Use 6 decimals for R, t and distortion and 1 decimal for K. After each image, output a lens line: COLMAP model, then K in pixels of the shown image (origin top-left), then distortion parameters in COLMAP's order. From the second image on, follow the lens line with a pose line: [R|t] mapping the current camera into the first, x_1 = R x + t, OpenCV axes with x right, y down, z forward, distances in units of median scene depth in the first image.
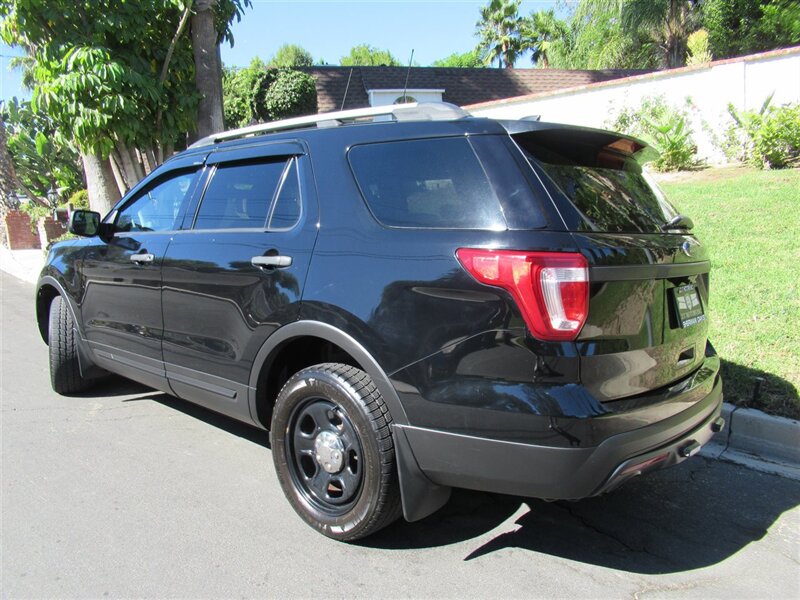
lens RADIAL K [[615.1, 0, 395.9], [0, 615.1, 298.2], [0, 0, 1]] dist [-0.006291, 0.023325]
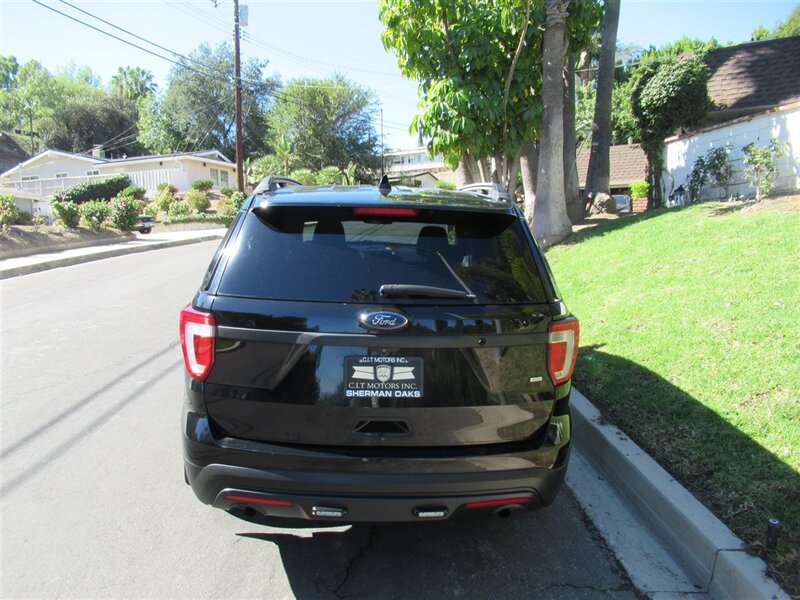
lens RADIAL K [[615.1, 0, 404.2], [0, 615.1, 301.3], [0, 0, 1]] dist [-0.006291, 0.023325]
pose [[0.694089, 0.132174, -0.707651, 0.253743], [-0.109081, 0.990960, 0.078101, -0.041972], [0.711577, 0.022982, 0.702232, 0.069720]]
